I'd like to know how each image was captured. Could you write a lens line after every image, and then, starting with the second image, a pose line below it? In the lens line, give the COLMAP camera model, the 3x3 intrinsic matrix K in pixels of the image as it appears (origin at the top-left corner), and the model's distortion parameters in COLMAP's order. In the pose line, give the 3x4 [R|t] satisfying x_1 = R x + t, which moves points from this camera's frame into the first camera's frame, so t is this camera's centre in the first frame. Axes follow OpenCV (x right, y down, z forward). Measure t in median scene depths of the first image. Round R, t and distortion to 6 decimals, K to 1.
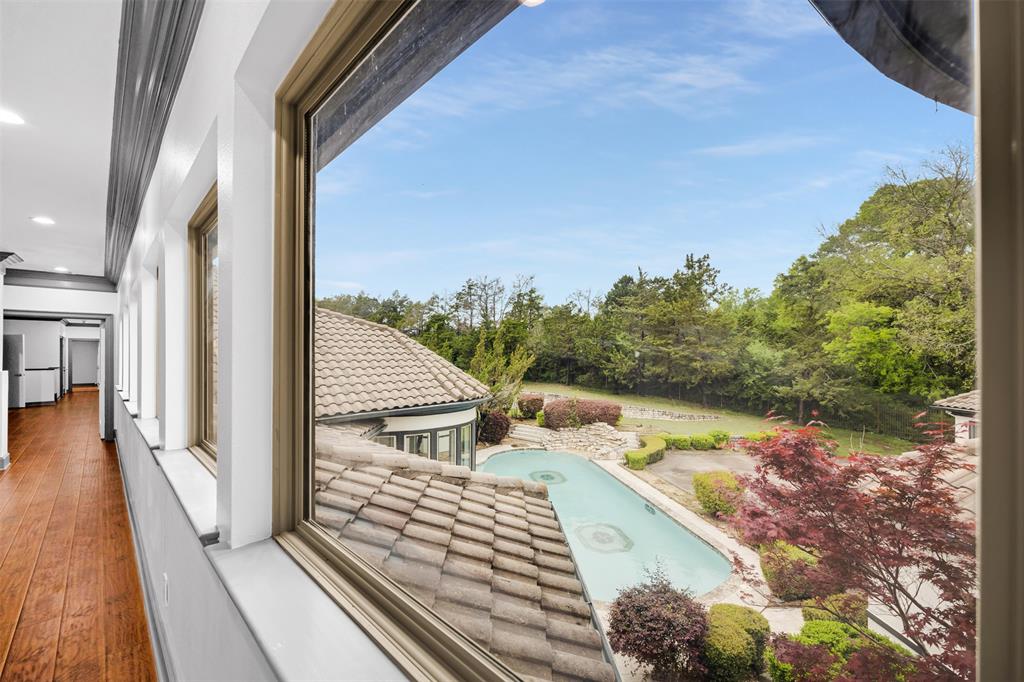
lens RADIAL K [[411.5, 0, 509.3], [0, 411.5, 356.4], [0, 0, 1]] dist [-0.002252, 0.000170]
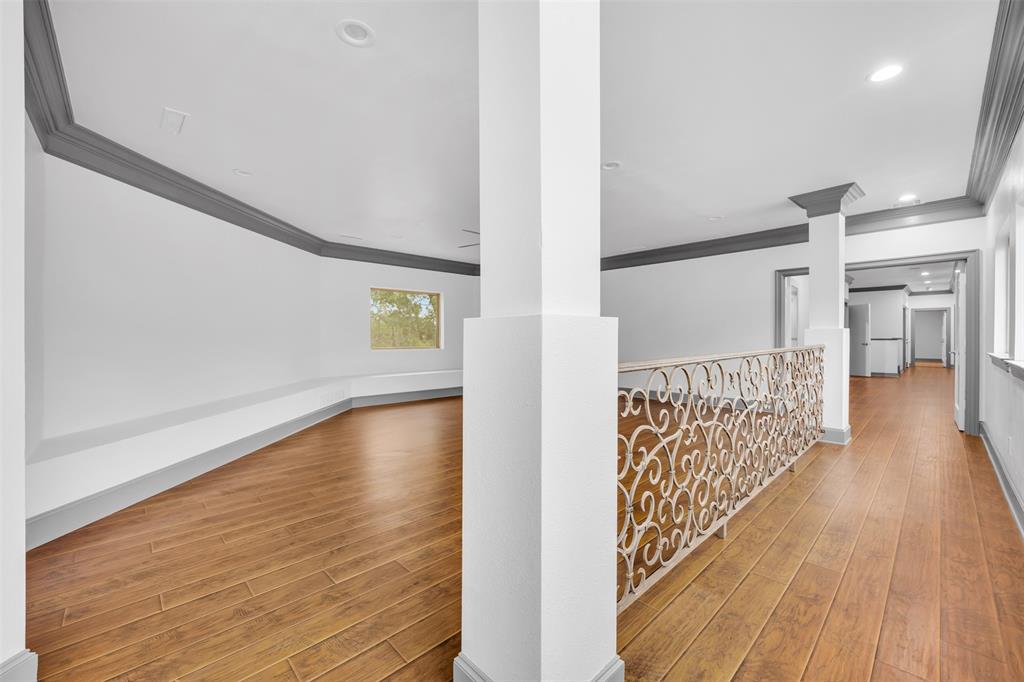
lens RADIAL K [[411.5, 0, 511.8], [0, 411.5, 338.5], [0, 0, 1]] dist [-0.002252, 0.000170]
pose [[-0.019106, 0.006145, -0.999799, -0.178694], [0.004327, 0.999972, 0.006063, 0.023013], [0.999808, -0.004211, -0.019132, 0.158925]]
